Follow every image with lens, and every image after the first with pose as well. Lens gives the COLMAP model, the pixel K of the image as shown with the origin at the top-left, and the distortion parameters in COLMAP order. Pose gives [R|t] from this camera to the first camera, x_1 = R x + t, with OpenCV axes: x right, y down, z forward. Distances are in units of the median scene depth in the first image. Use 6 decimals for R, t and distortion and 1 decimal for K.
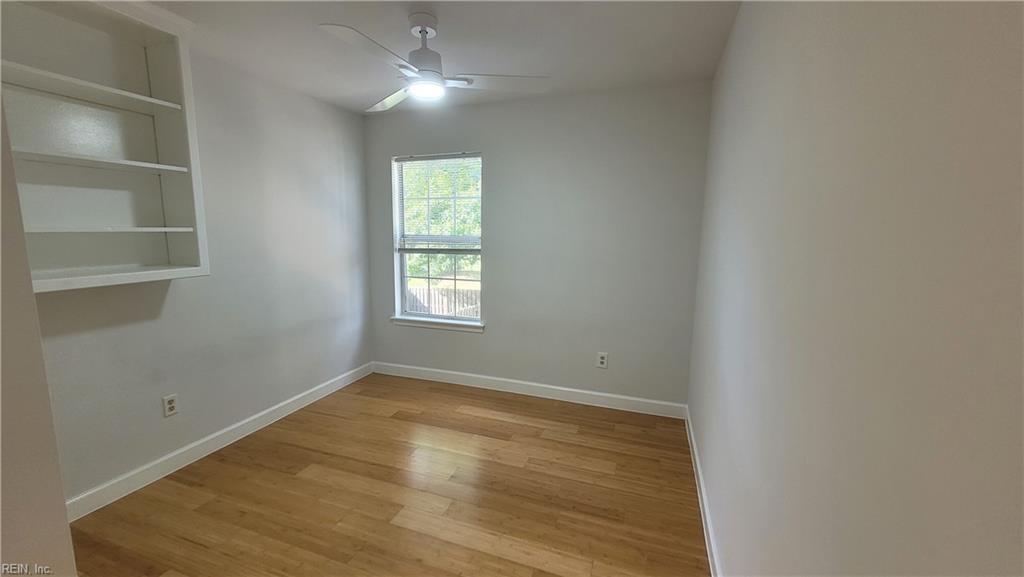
lens RADIAL K [[402.7, 0, 505.3], [0, 402.7, 291.7], [0, 0, 1]] dist [0.002312, -0.000611]
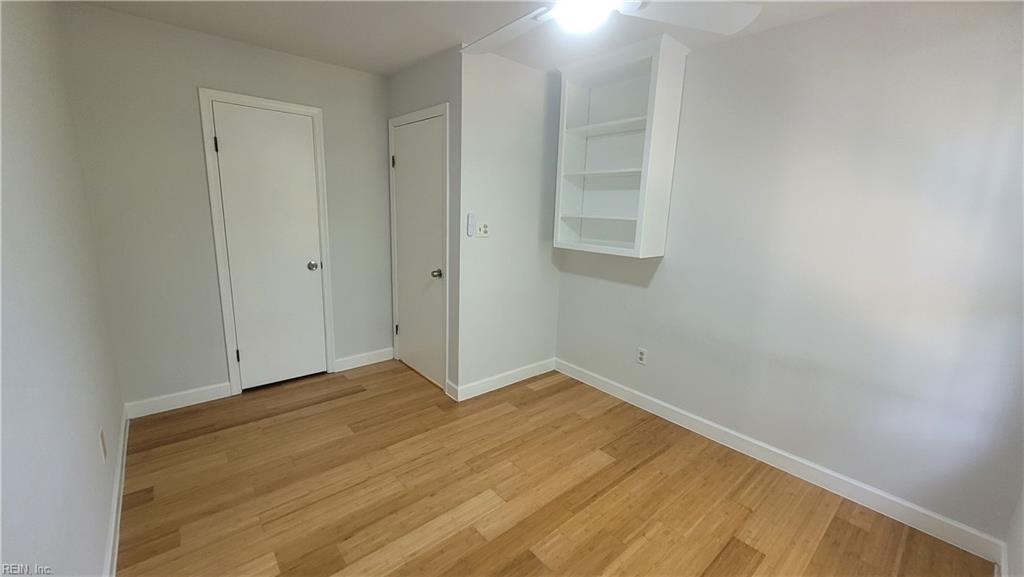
lens RADIAL K [[402.7, 0, 510.4], [0, 402.7, 287.1], [0, 0, 1]] dist [0.002312, -0.000611]
pose [[-0.479992, 0.153469, -0.863744, 0.458688], [-0.166428, 0.950769, 0.261418, -0.199524], [0.861341, 0.269230, -0.430821, 1.166457]]
